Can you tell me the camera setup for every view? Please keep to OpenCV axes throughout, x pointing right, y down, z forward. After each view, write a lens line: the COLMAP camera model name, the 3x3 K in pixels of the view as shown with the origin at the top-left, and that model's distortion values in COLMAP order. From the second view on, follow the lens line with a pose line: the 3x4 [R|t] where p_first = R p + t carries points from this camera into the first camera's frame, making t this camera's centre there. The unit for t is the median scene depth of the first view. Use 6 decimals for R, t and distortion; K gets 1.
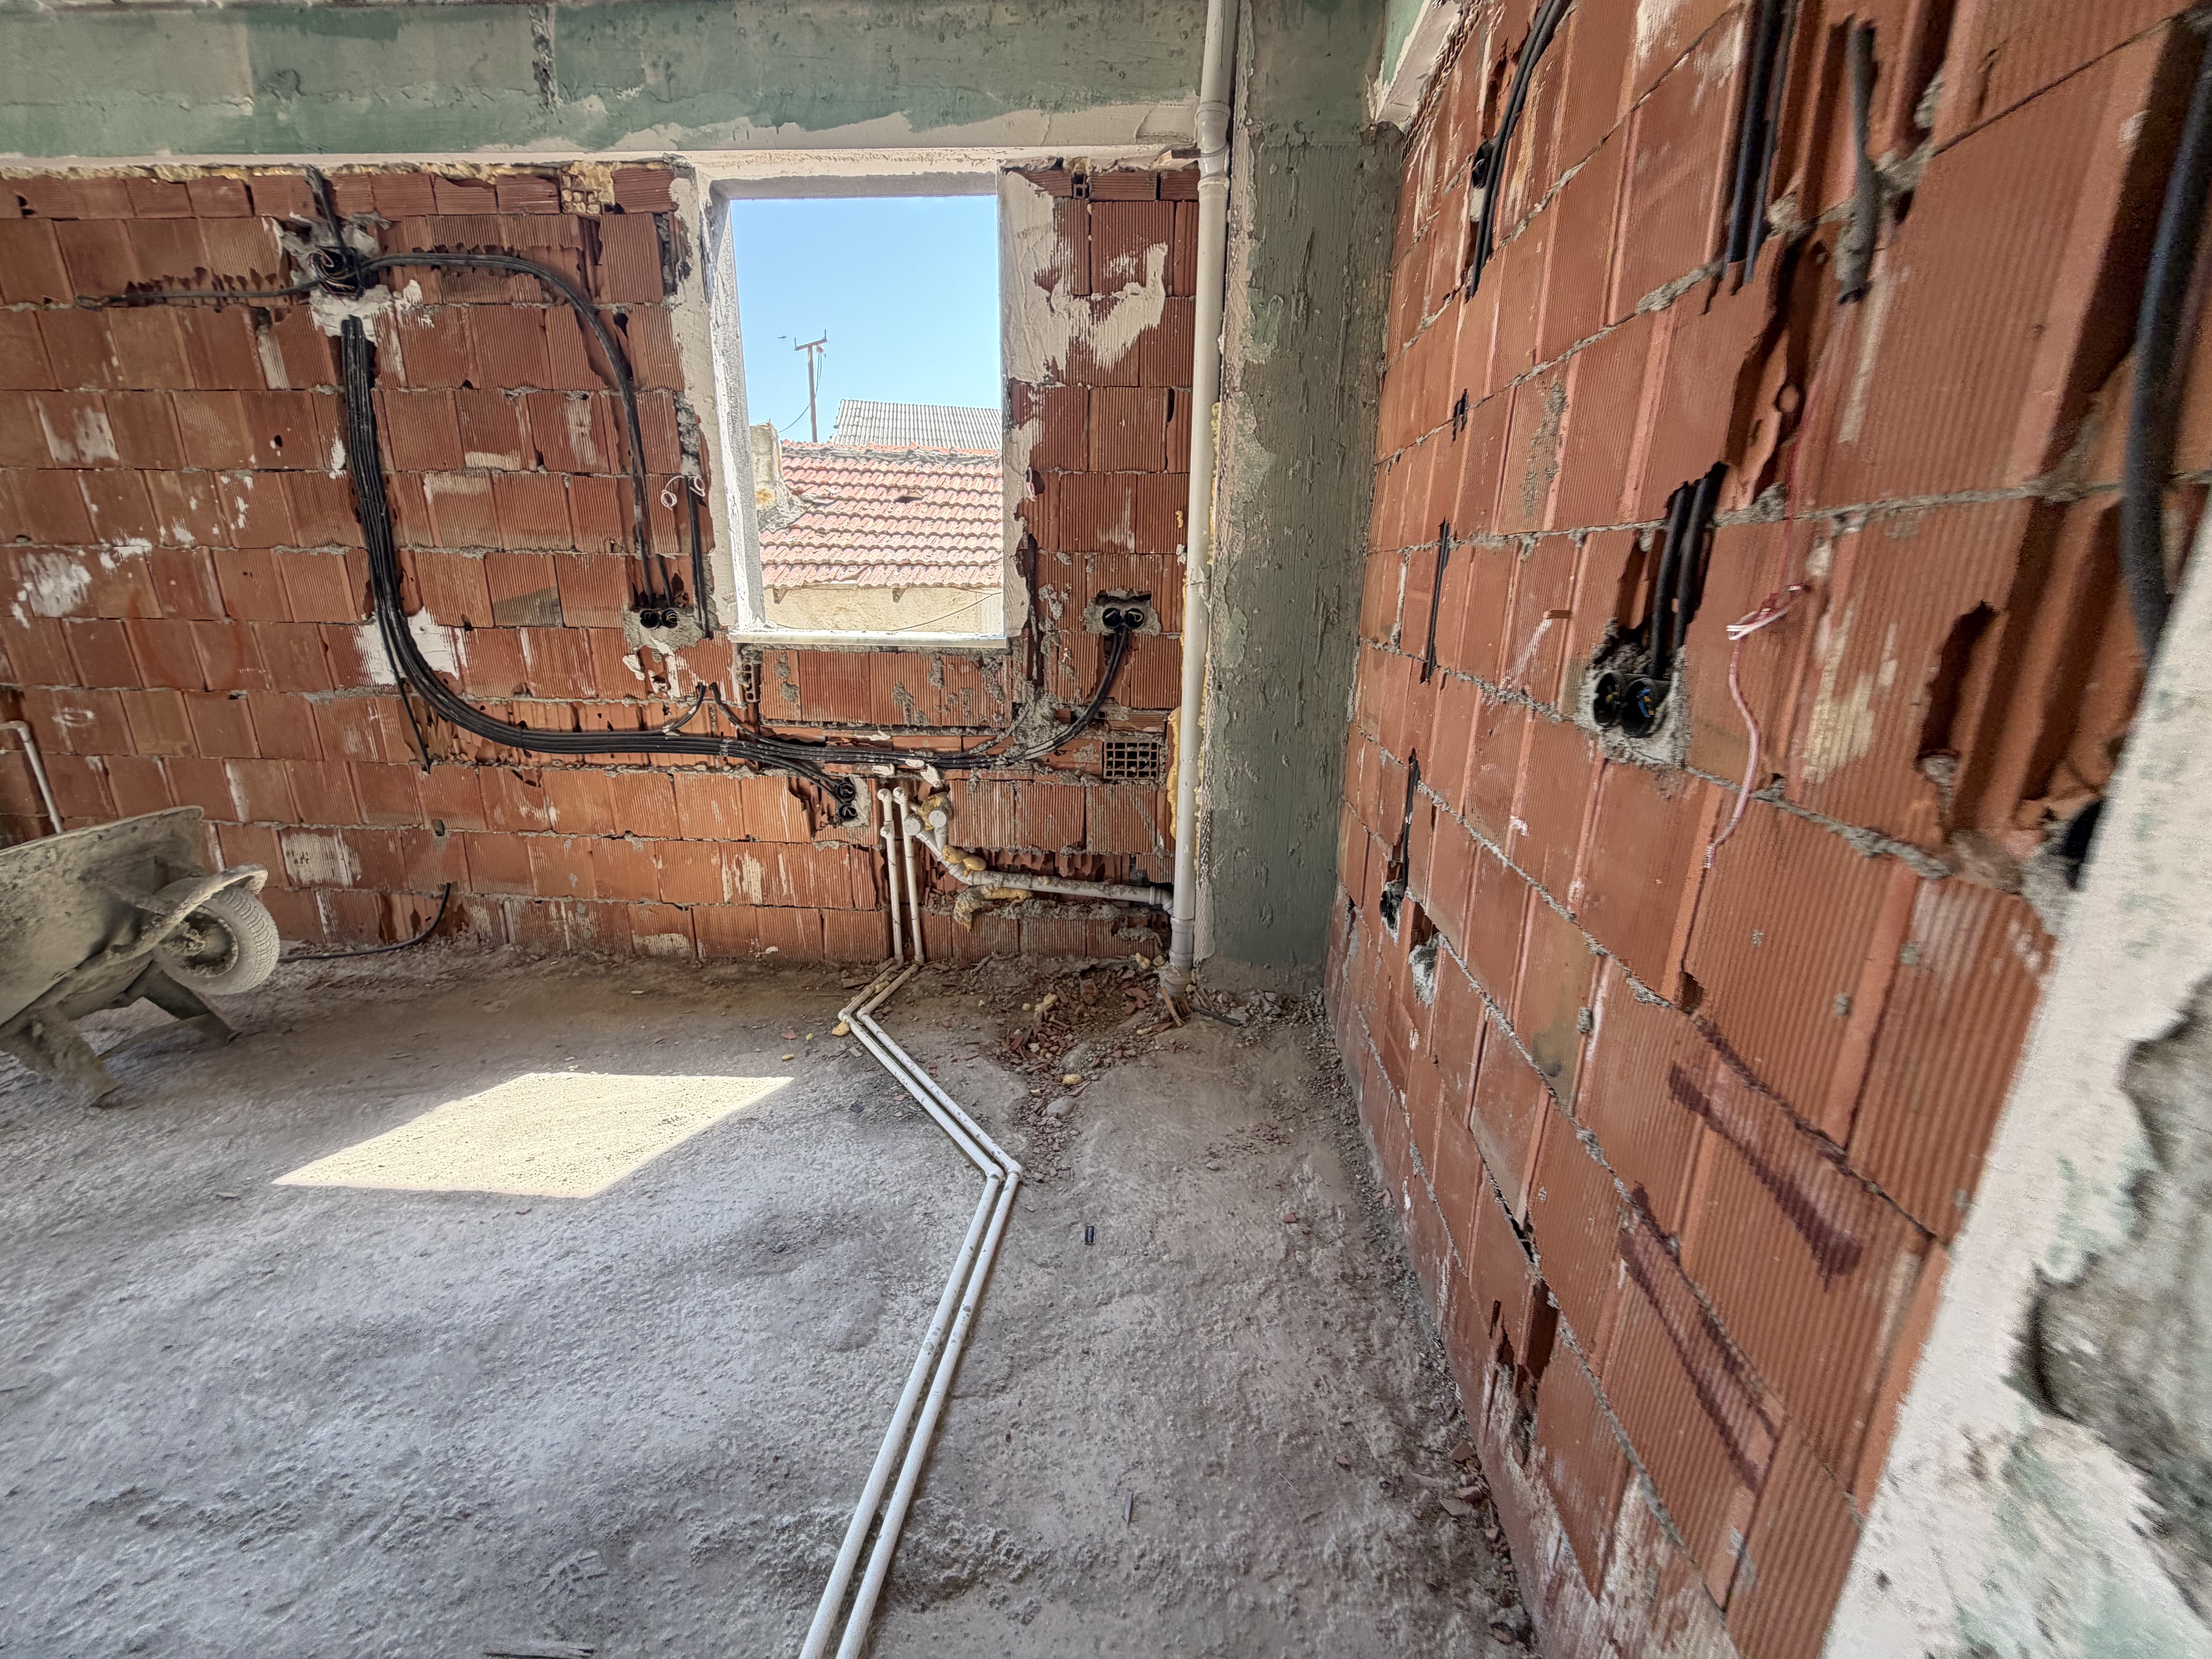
lens RADIAL K [[882.9, 0, 1105.6], [0, 882.9, 828.8], [0, 0, 1]] dist [0.000259, 0.000260]
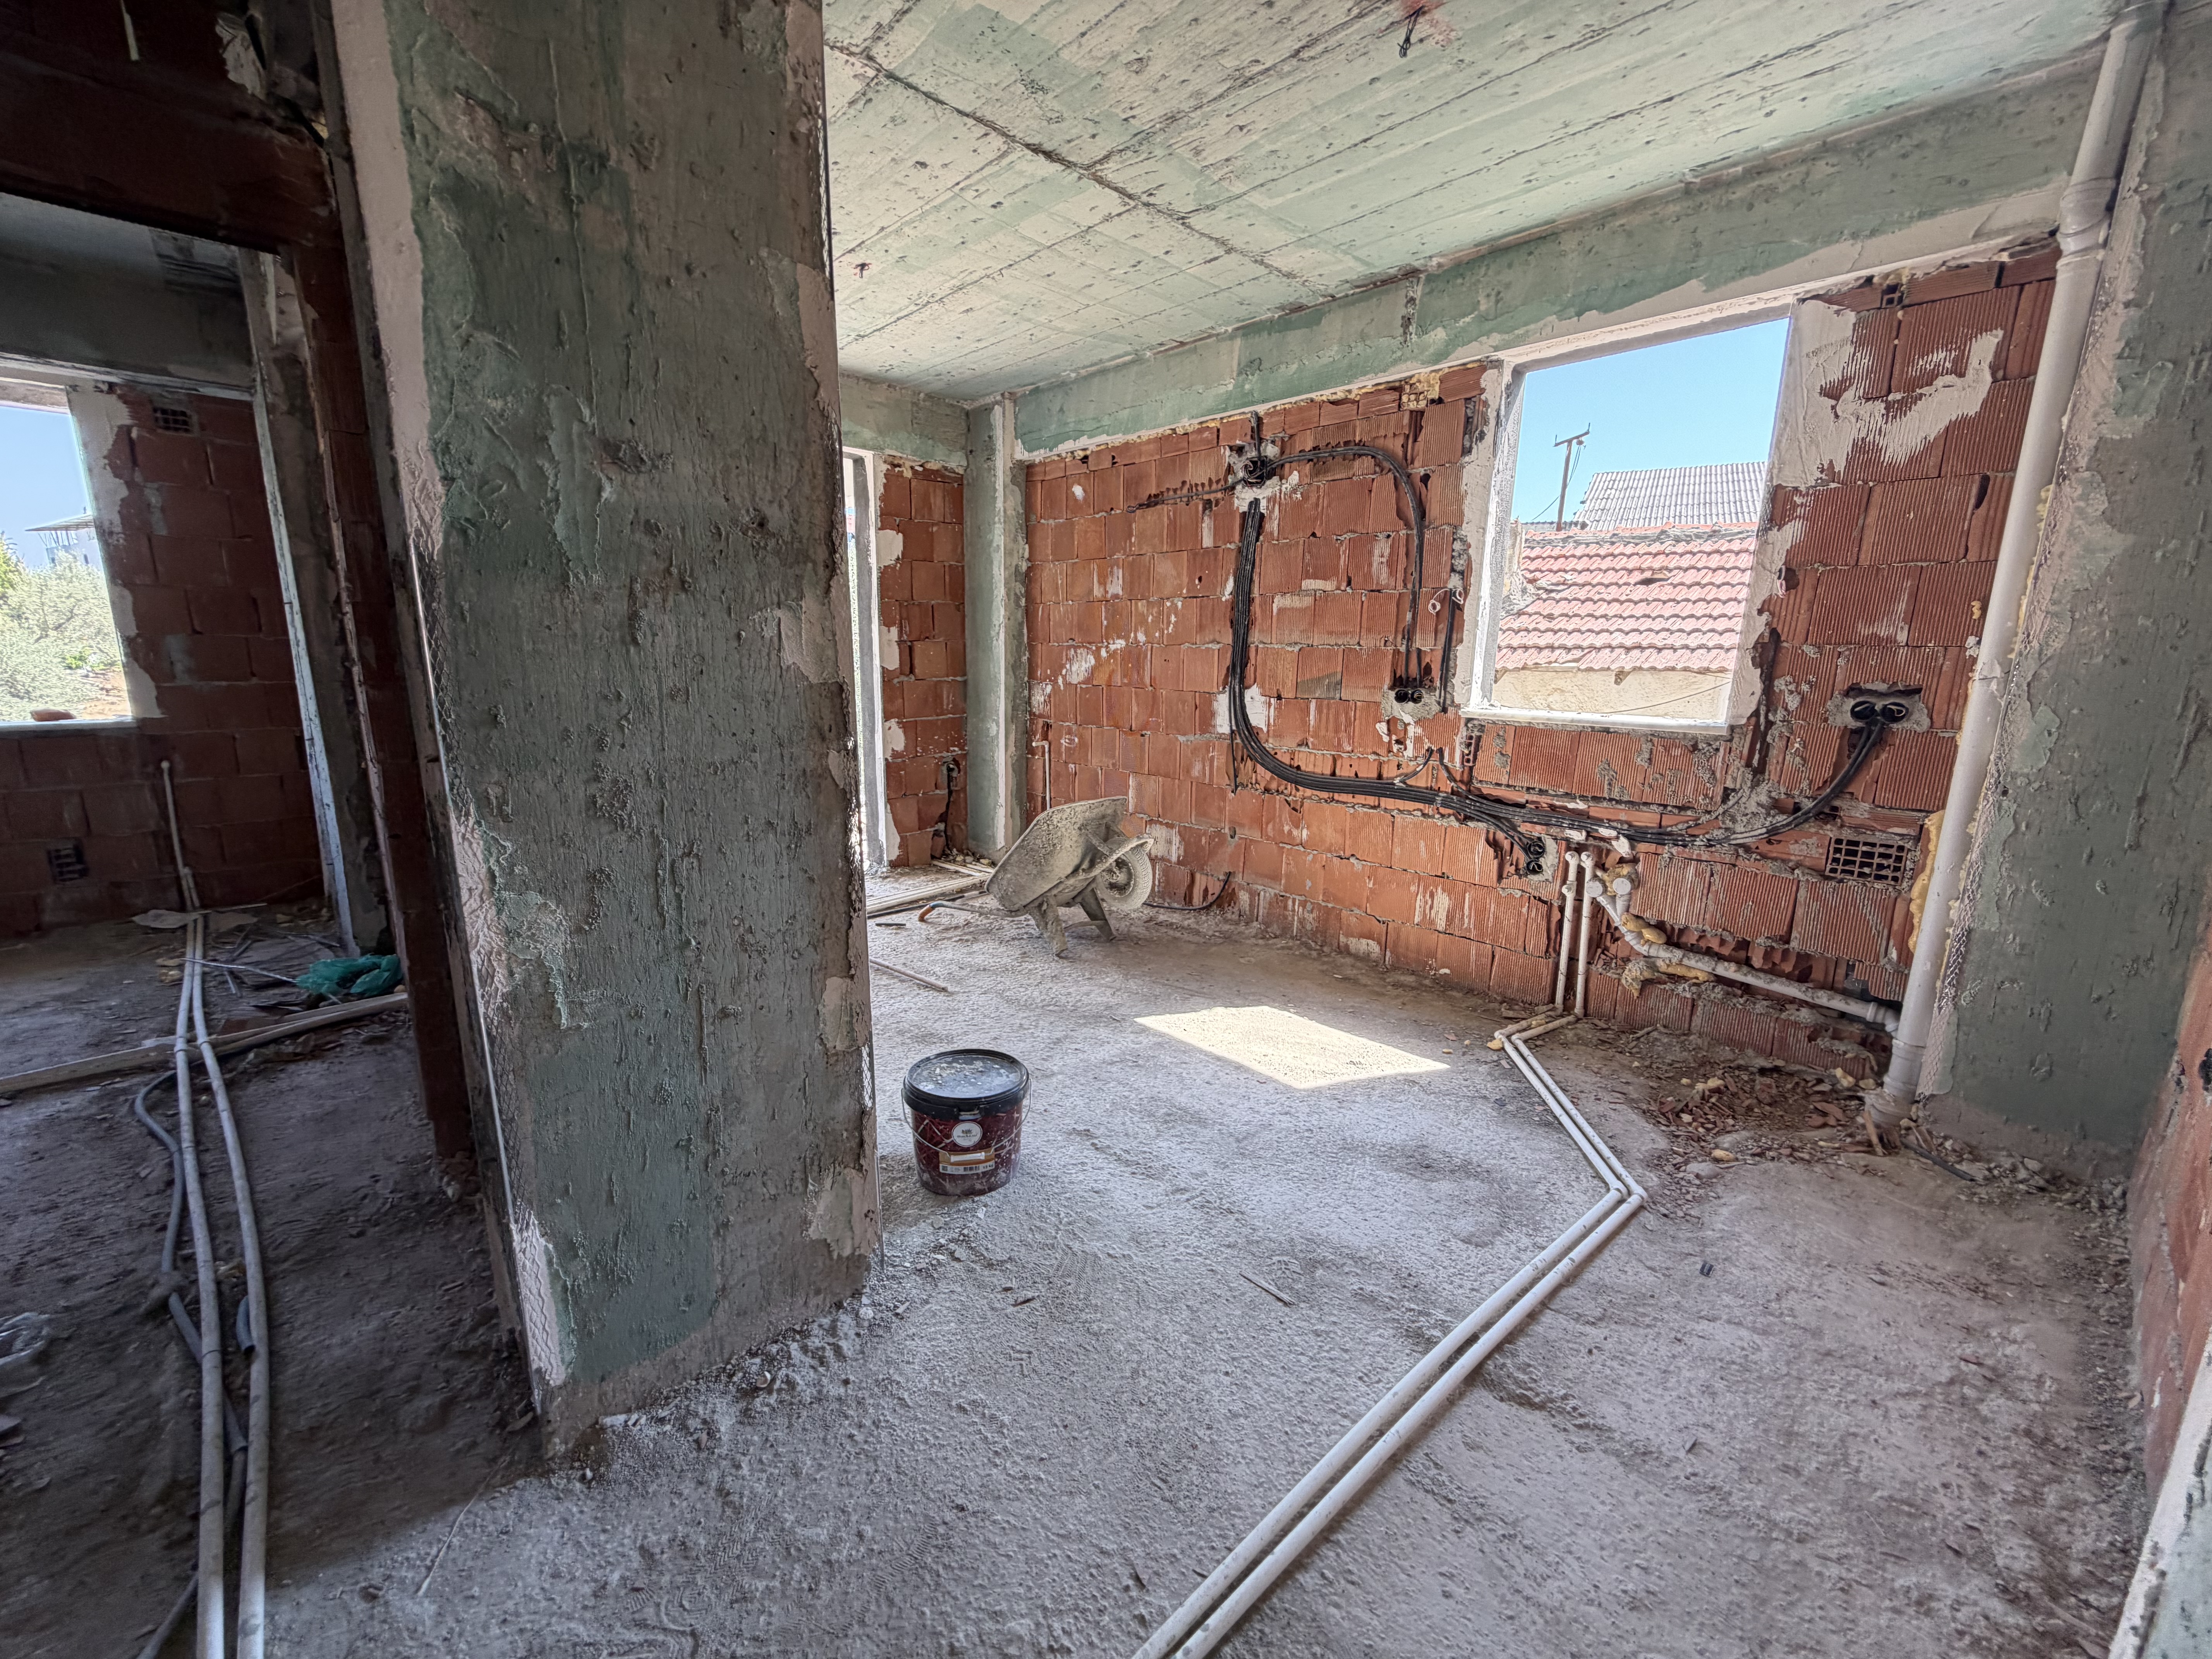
lens RADIAL K [[880.7, 0, 1099.7], [0, 880.7, 831.4], [0, 0, 1]] dist [0.002349, -0.000259]
pose [[0.729740, 0.136148, -0.670033, 0.058427], [-0.188763, 0.982004, -0.006043, 0.050928], [0.657152, 0.130887, 0.742307, -0.234599]]
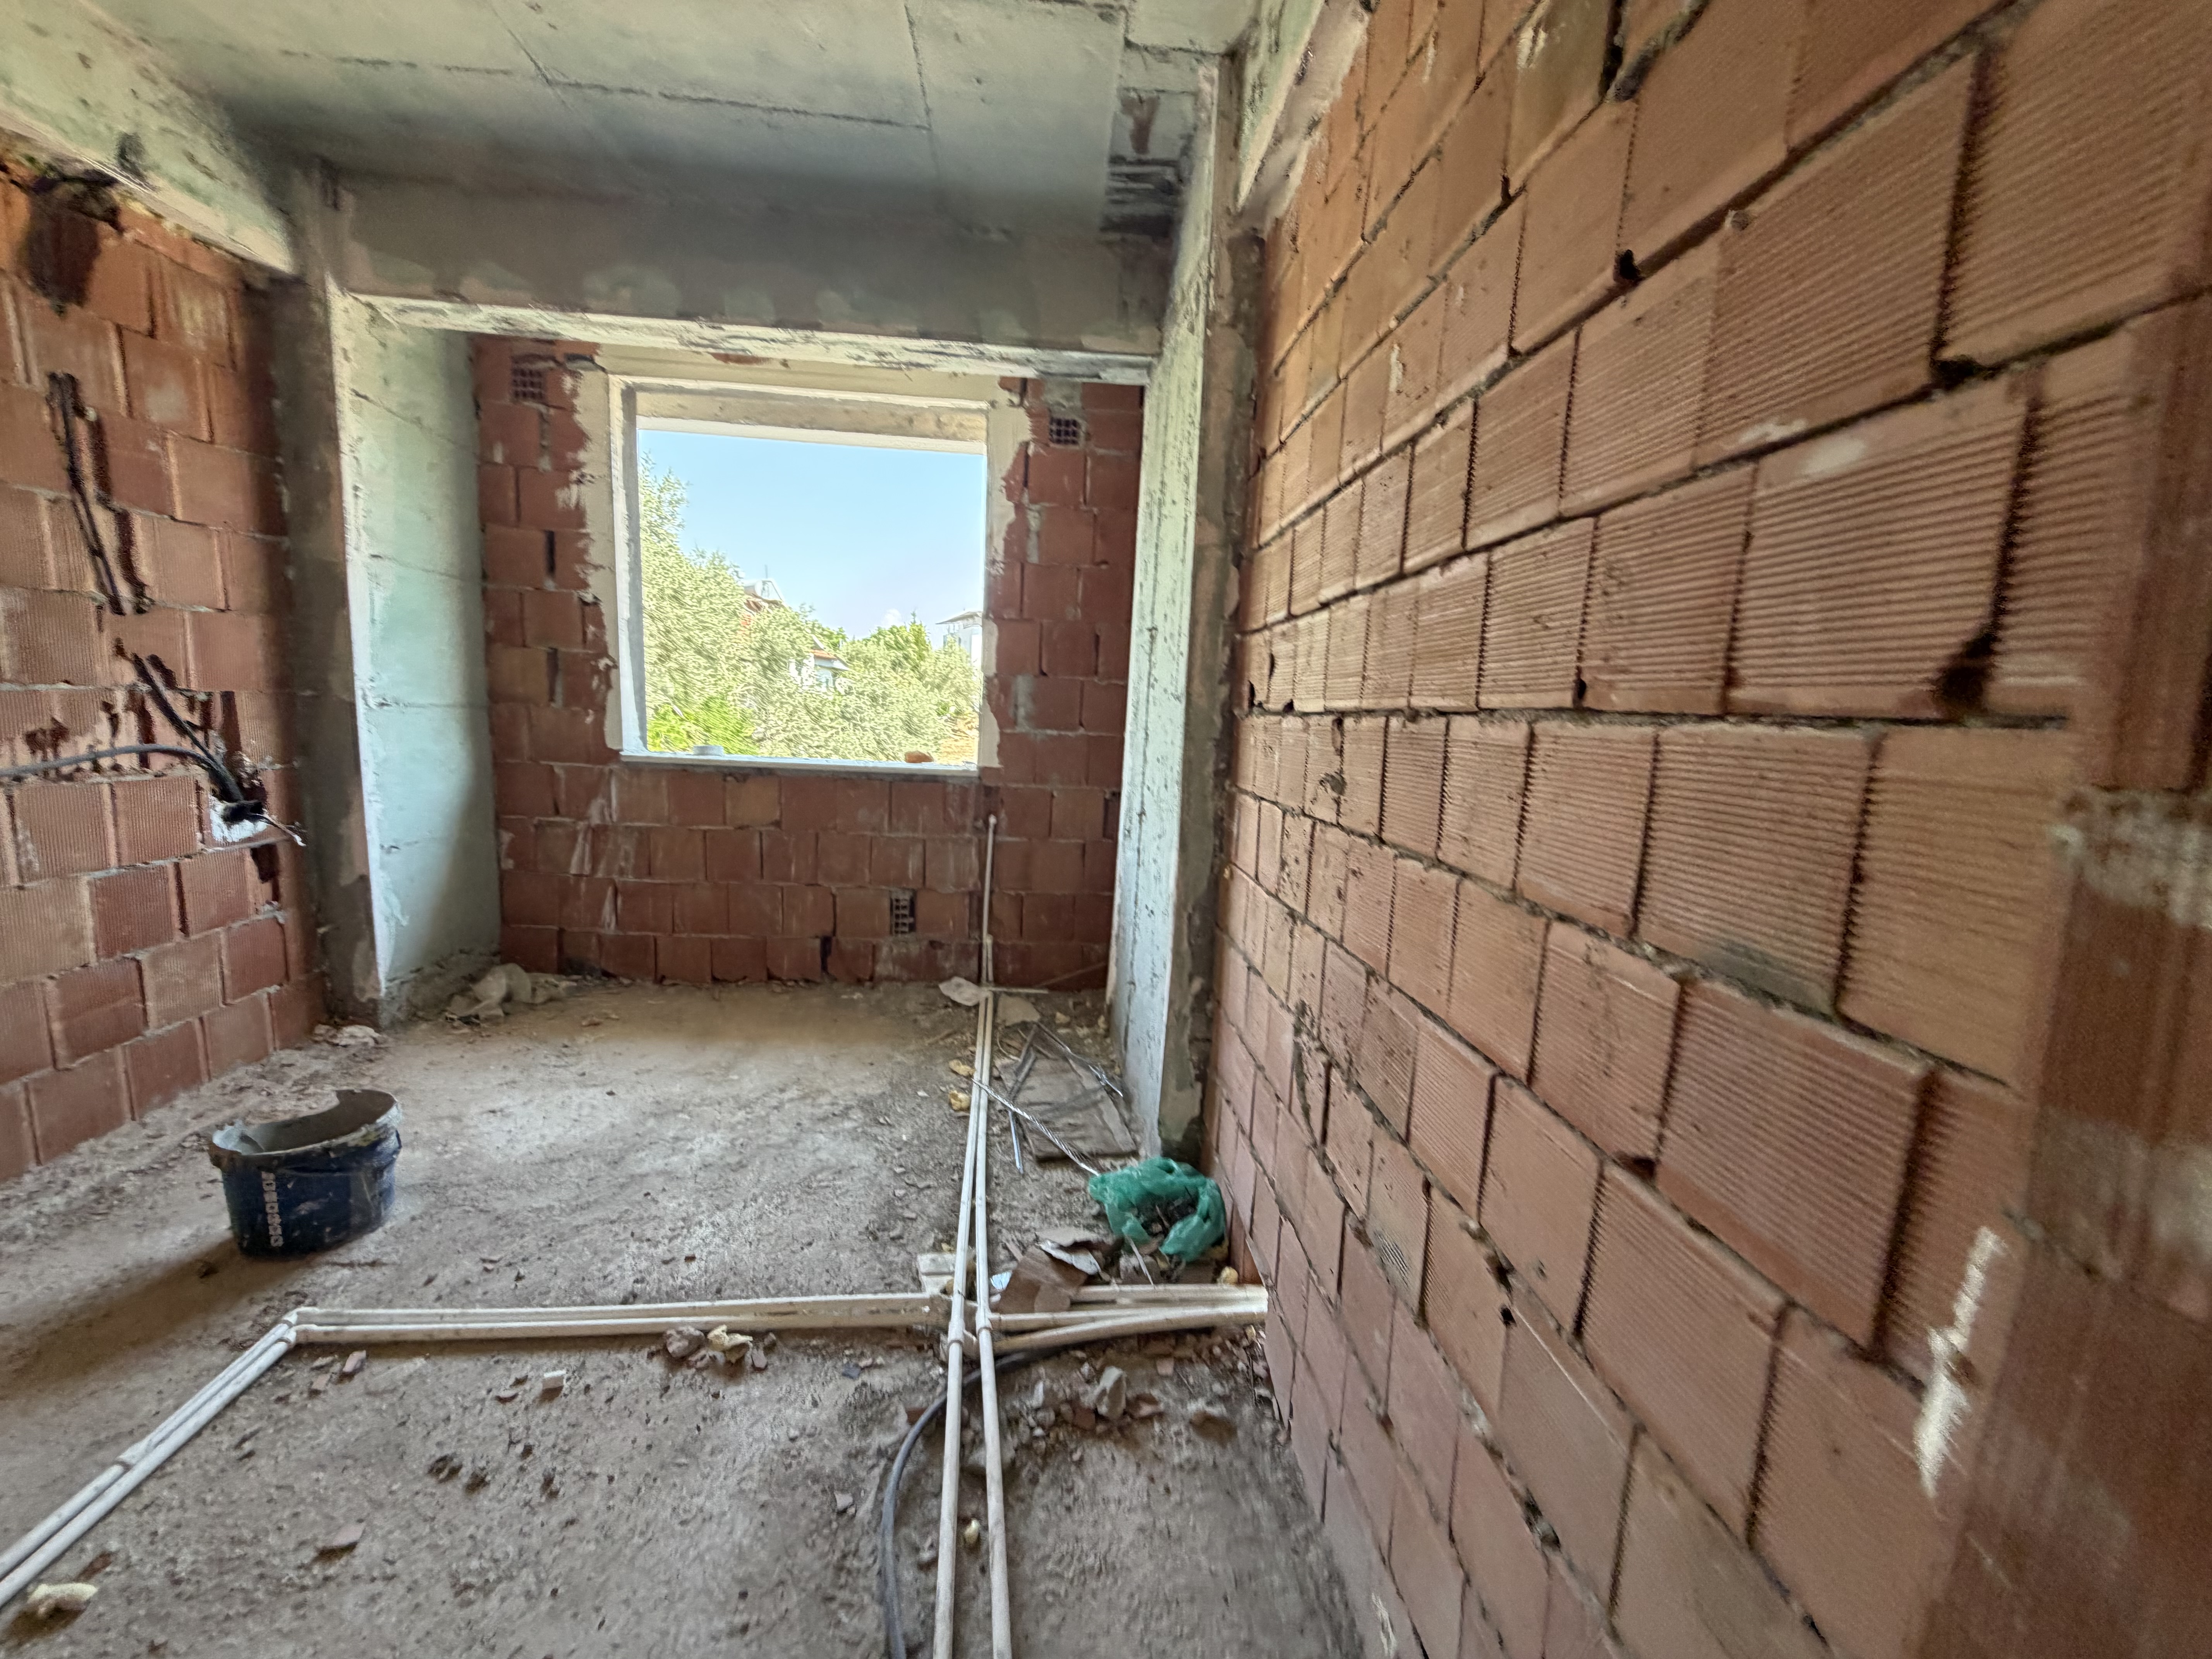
lens RADIAL K [[881.5, 0, 1097.0], [0, 881.5, 834.7], [0, 0, 1]] dist [0.002244, 0.000257]
pose [[0.139531, 0.143056, -0.979830, -0.798210], [-0.310364, 0.945967, 0.093915, 0.077807], [0.940322, 0.291000, 0.176391, -0.258674]]
